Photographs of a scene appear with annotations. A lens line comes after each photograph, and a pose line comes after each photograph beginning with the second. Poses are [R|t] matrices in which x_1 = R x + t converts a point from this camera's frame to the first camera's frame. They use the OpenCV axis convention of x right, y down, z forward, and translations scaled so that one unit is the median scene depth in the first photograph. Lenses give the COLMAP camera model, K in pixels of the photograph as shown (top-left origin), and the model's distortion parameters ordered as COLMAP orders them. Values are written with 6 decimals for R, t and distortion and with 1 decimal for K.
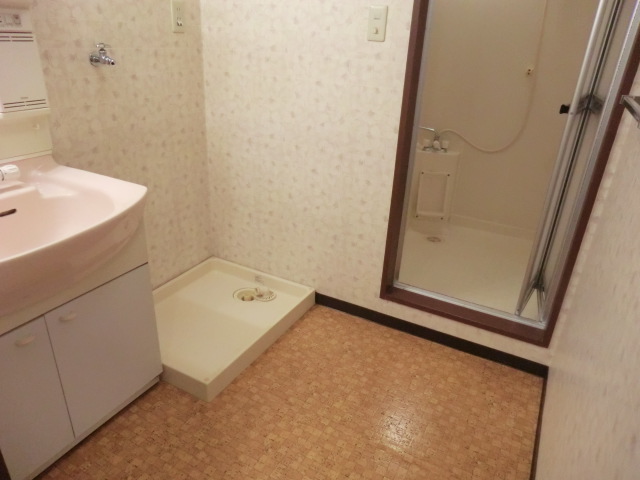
lens RADIAL K [[460.8, 0, 315.0], [0, 460.8, 249.5], [0, 0, 1]] dist [-0.105244, 0.114896]
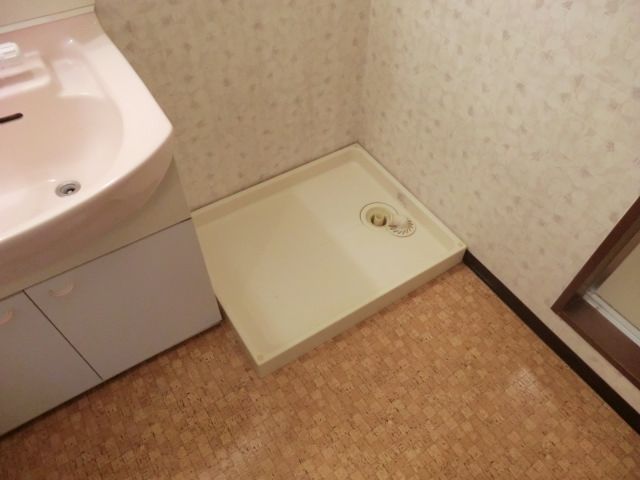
lens RADIAL K [[460.8, 0, 315.0], [0, 460.8, 249.5], [0, 0, 1]] dist [-0.105244, 0.114896]
pose [[0.875674, 0.355930, -0.326358, 0.027040], [-0.180586, 0.868153, 0.462276, -0.197579], [0.447866, -0.345867, 0.824495, 0.347518]]
